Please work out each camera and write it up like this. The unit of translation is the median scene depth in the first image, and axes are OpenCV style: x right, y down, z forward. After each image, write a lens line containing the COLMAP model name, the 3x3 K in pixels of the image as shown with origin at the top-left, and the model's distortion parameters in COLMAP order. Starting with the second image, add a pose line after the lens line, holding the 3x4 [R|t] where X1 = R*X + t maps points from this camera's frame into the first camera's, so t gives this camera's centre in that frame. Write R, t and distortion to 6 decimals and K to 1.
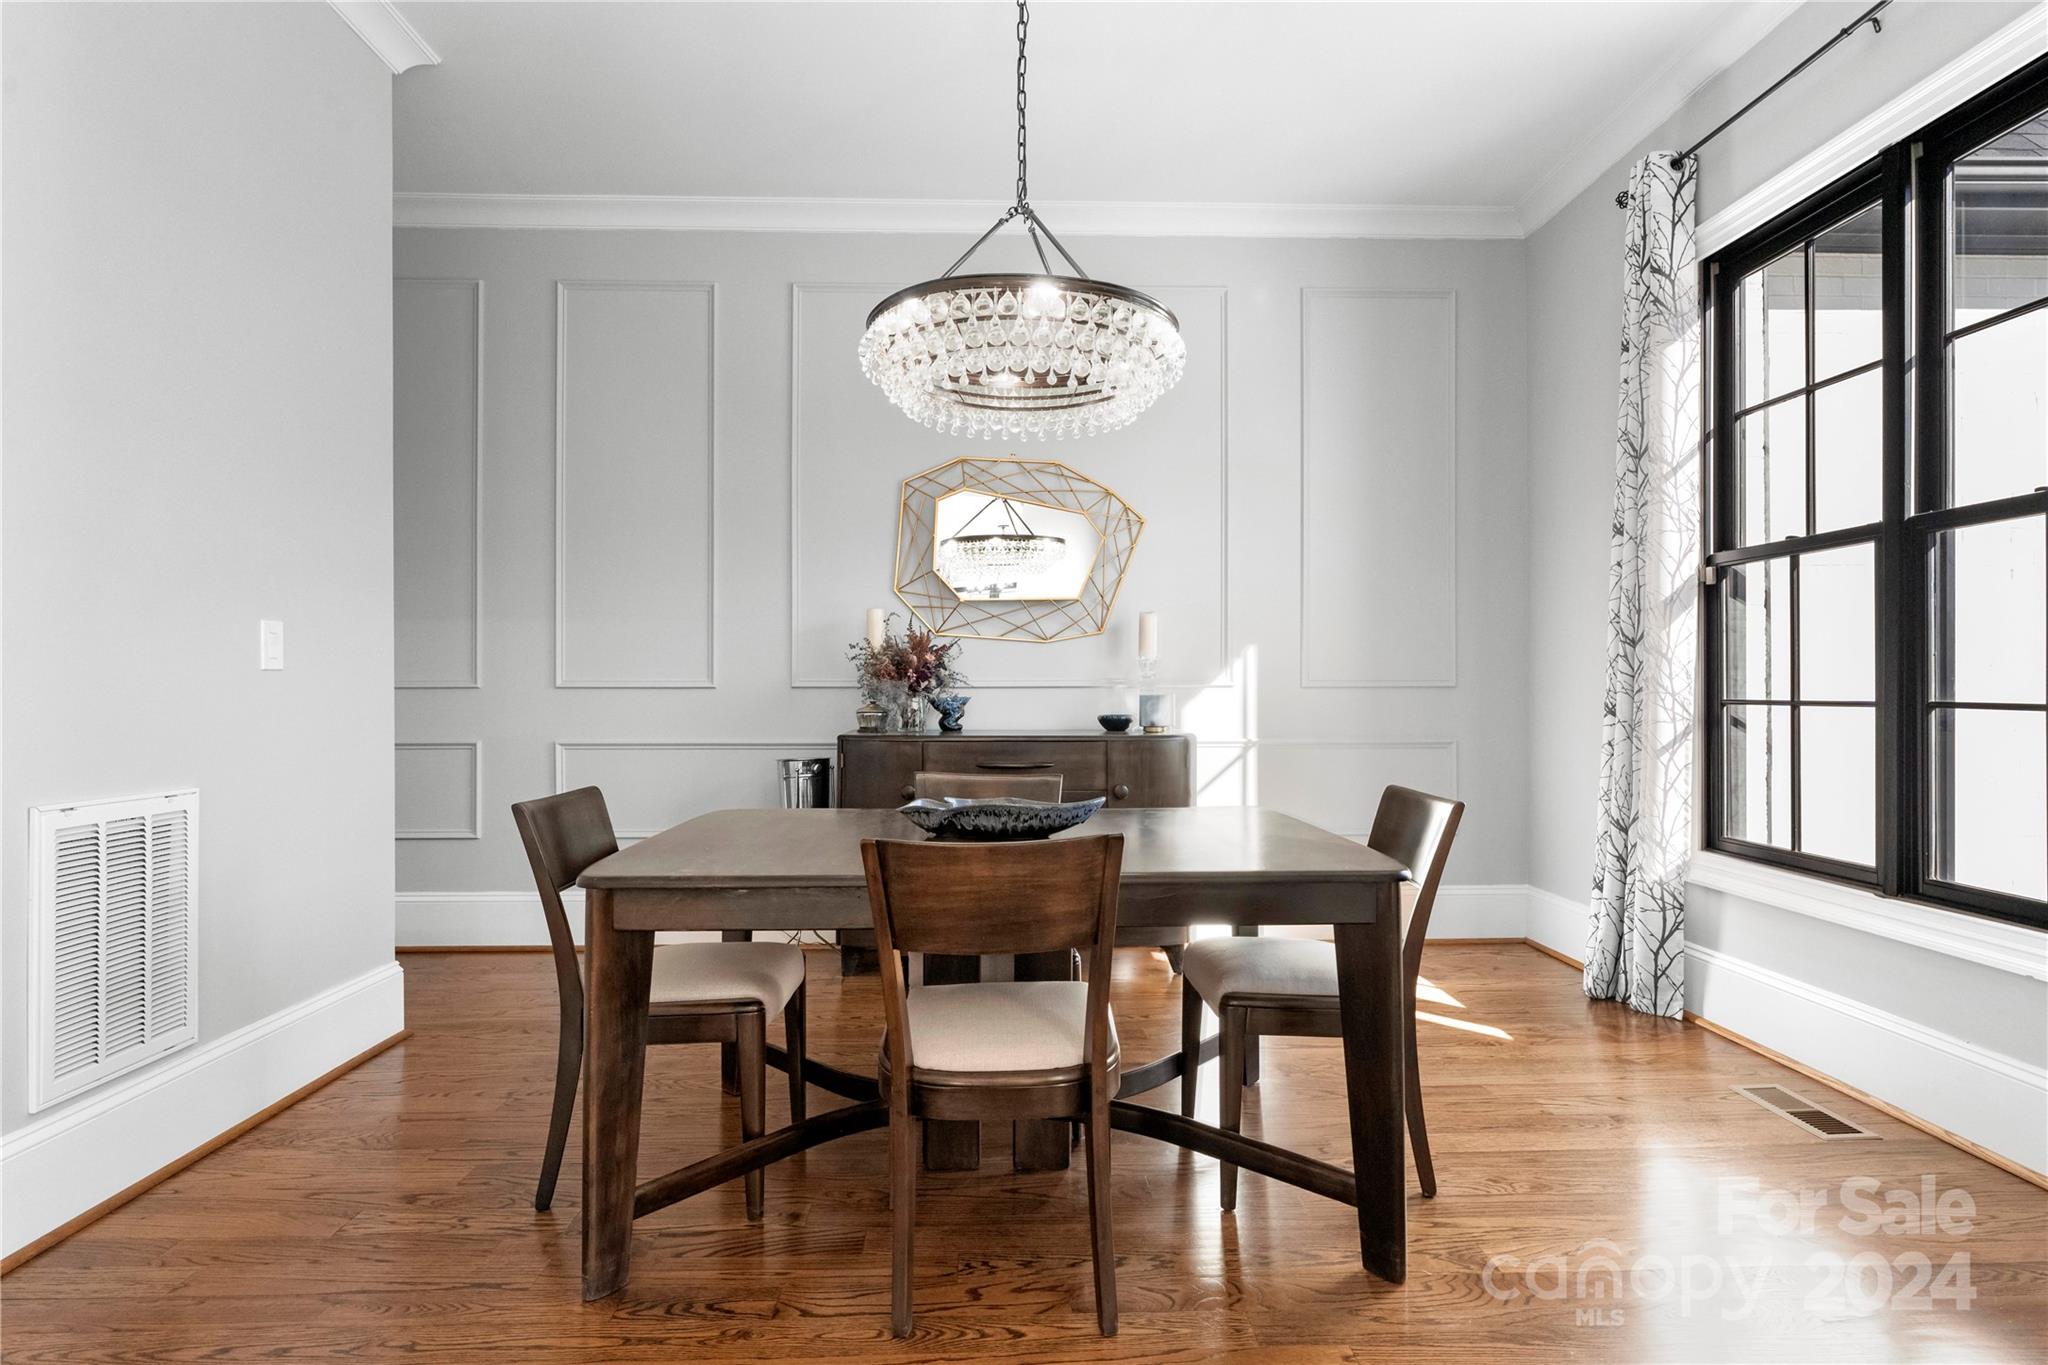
lens RADIAL K [[1013.2, 0, 1027.7], [0, 1013.2, 676.7], [0, 0, 1]] dist [-0.016801, -0.000038]
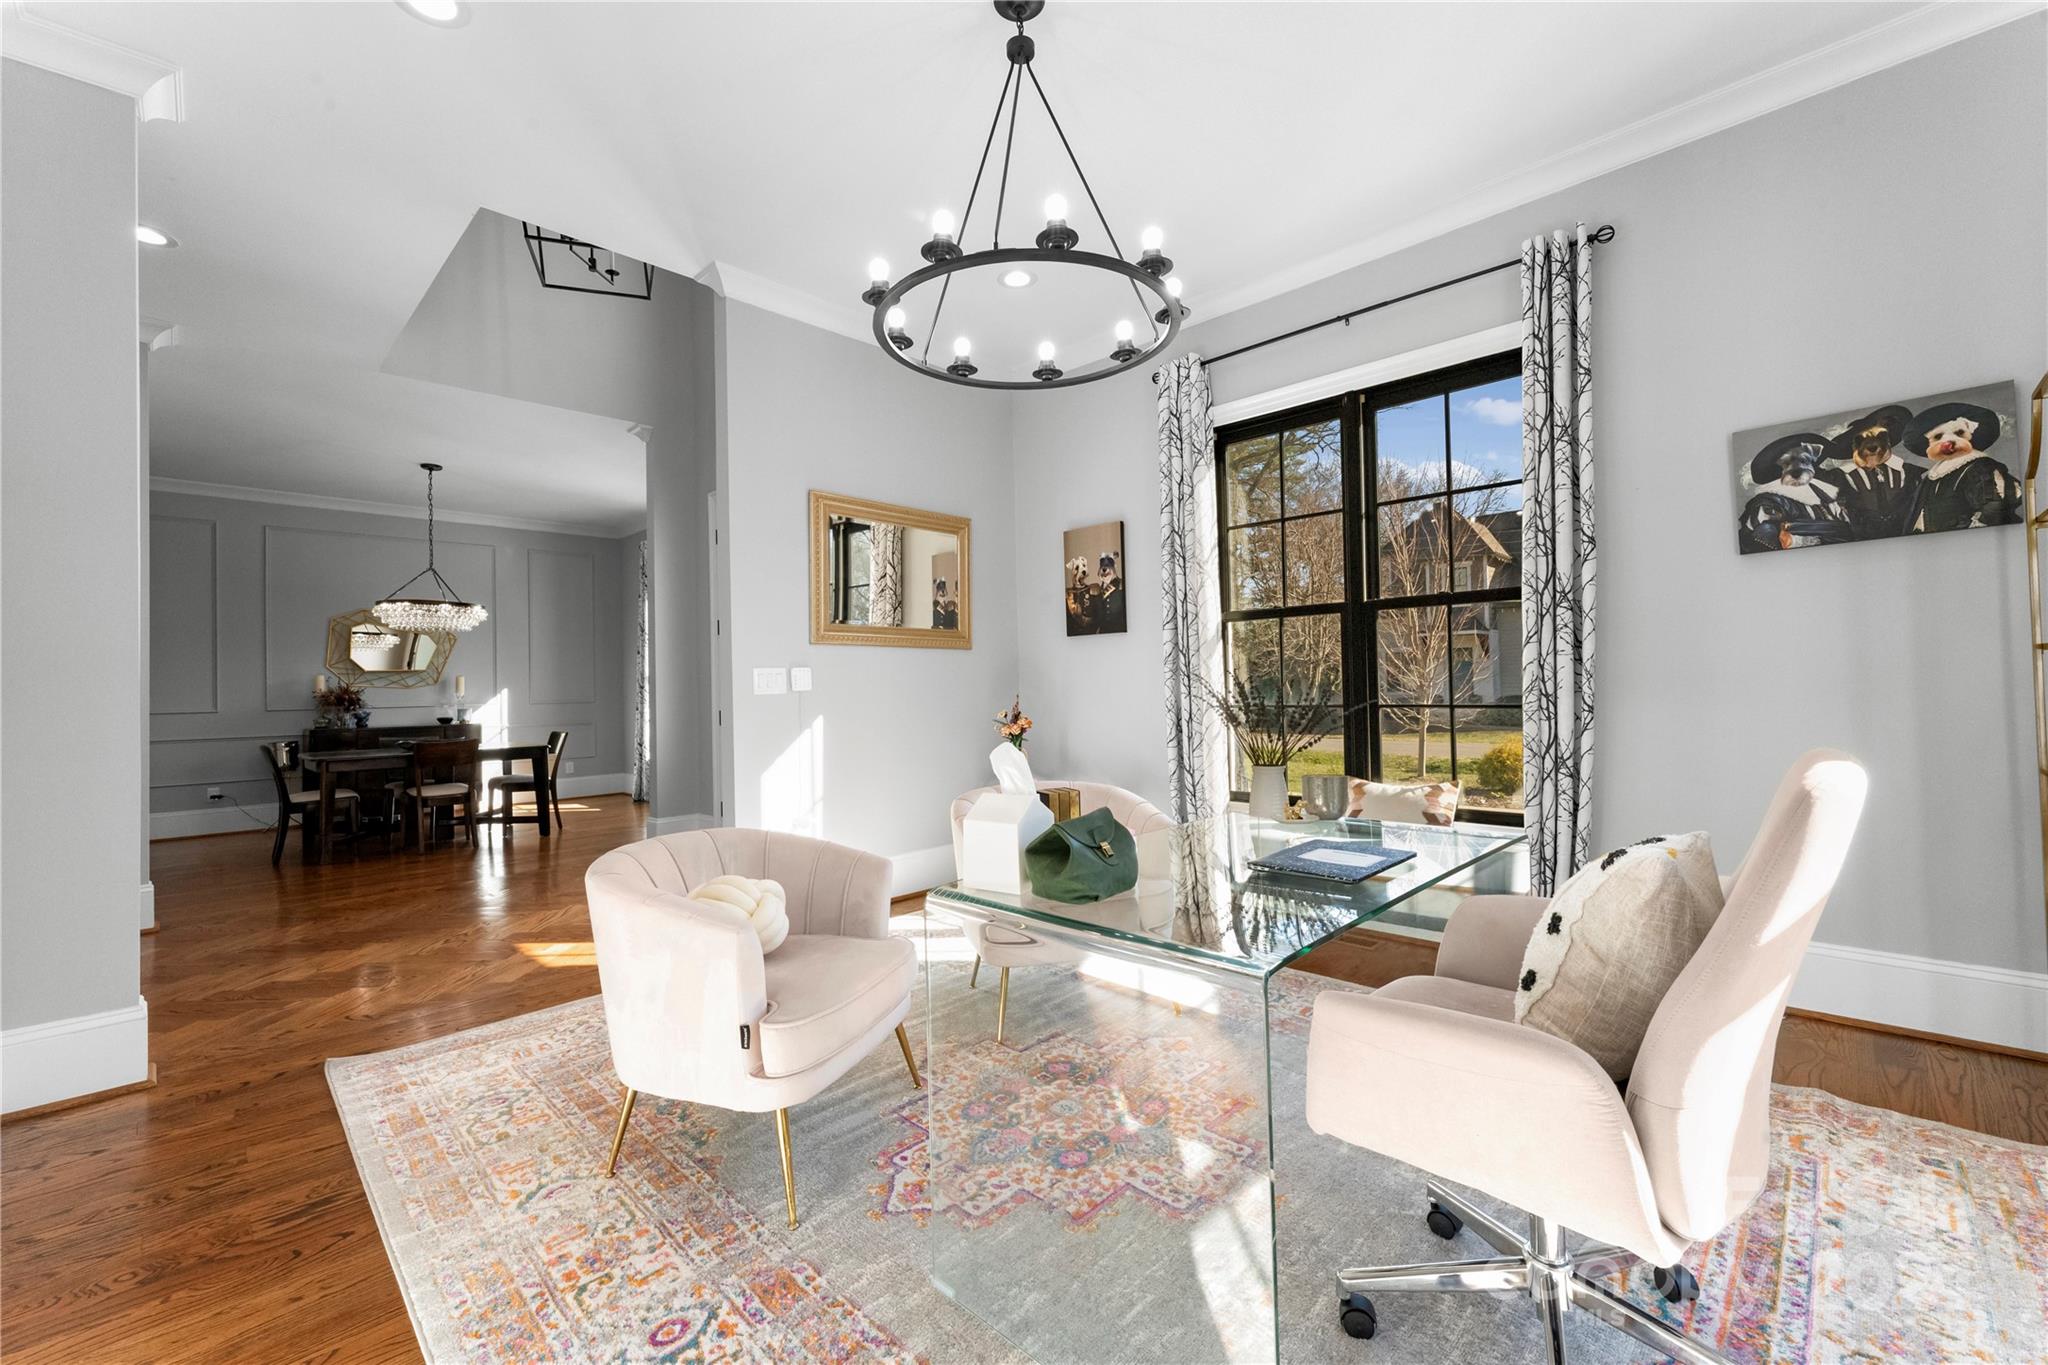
lens RADIAL K [[839.5, 0, 1024.5], [0, 839.5, 680.1], [0, 0, 1]] dist [-0.003963, -0.000749]
pose [[0.715217, -0.010715, 0.698820, -0.334107], [0.017197, 0.999850, -0.002269, -0.024245], [-0.698691, 0.013641, 0.715294, -1.473877]]
